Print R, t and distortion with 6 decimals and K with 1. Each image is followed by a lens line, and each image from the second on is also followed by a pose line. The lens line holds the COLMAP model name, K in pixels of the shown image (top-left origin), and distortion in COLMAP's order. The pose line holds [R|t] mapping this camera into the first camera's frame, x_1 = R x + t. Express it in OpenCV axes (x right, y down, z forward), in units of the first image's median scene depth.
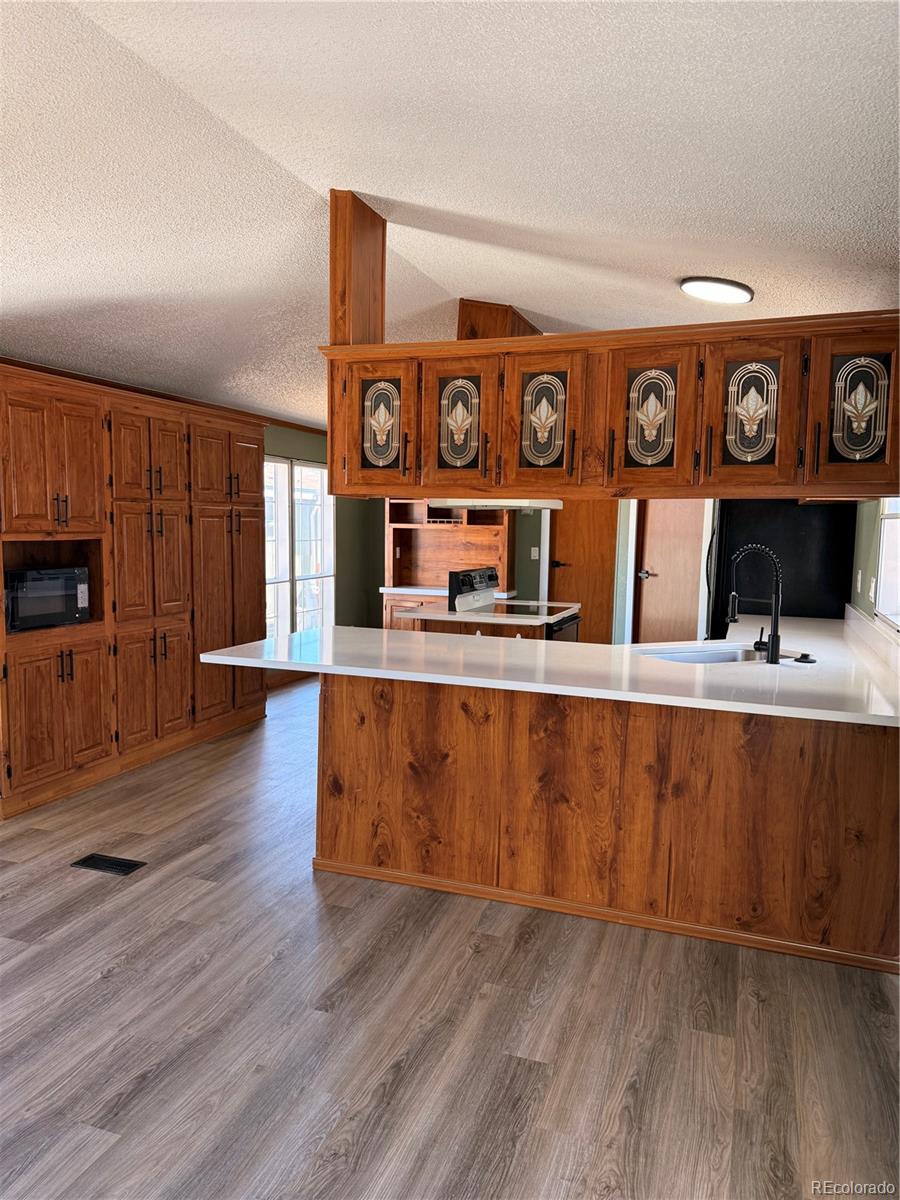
lens RADIAL K [[854.7, 0, 454.9], [0, 854.7, 609.7], [0, 0, 1]] dist [0.058891, -0.073474]
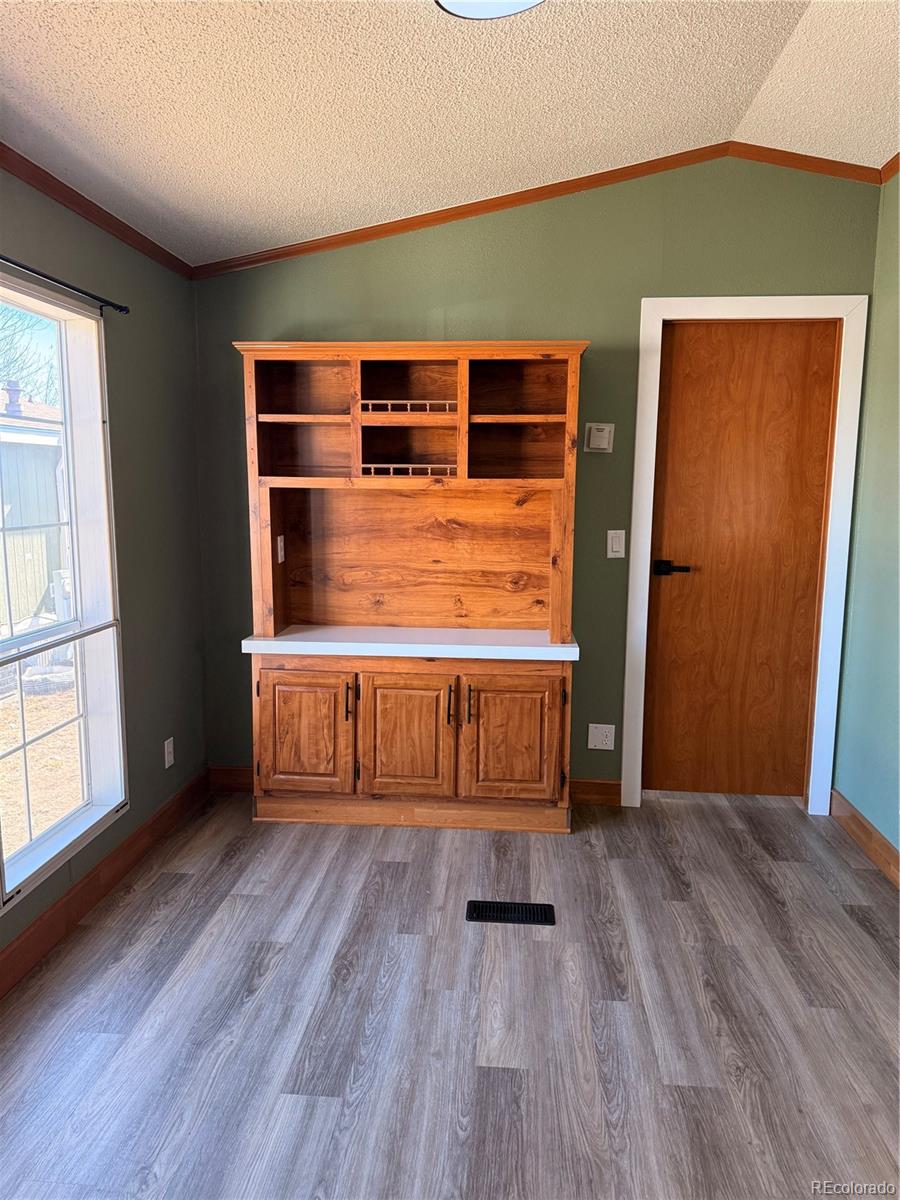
lens RADIAL K [[854.7, 0, 451.8], [0, 854.7, 606.7], [0, 0, 1]] dist [0.058891, -0.073474]
pose [[0.959676, -0.049928, 0.276638, -0.261616], [0.036331, 0.997877, 0.054060, -0.150052], [-0.278750, -0.041829, 0.959452, 1.509726]]
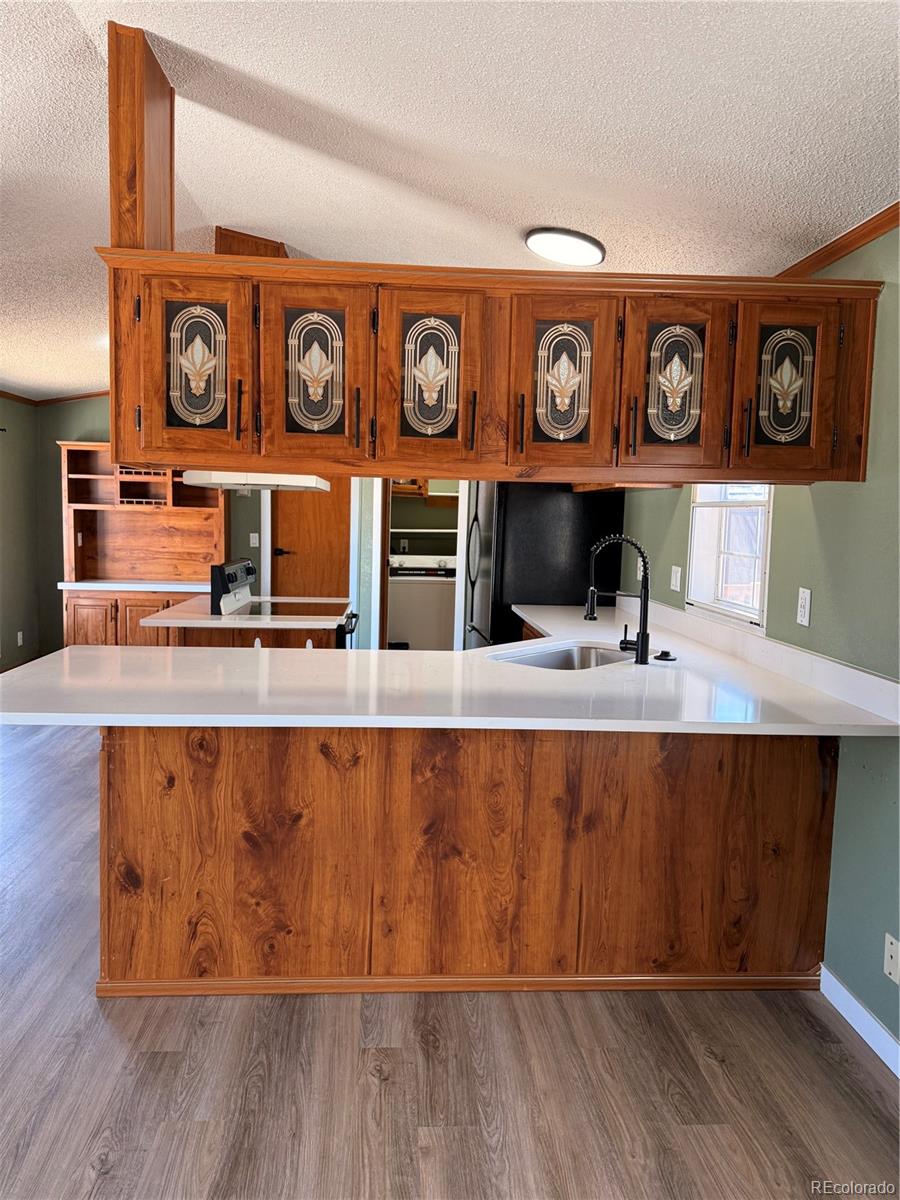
lens RADIAL K [[854.7, 0, 459.3], [0, 854.7, 600.0], [0, 0, 1]] dist [0.058891, -0.073474]
pose [[0.912619, -0.034700, 0.407336, -0.187766], [0.031033, 0.999396, 0.015608, -0.027485], [-0.407632, -0.001603, 0.913145, 0.262158]]
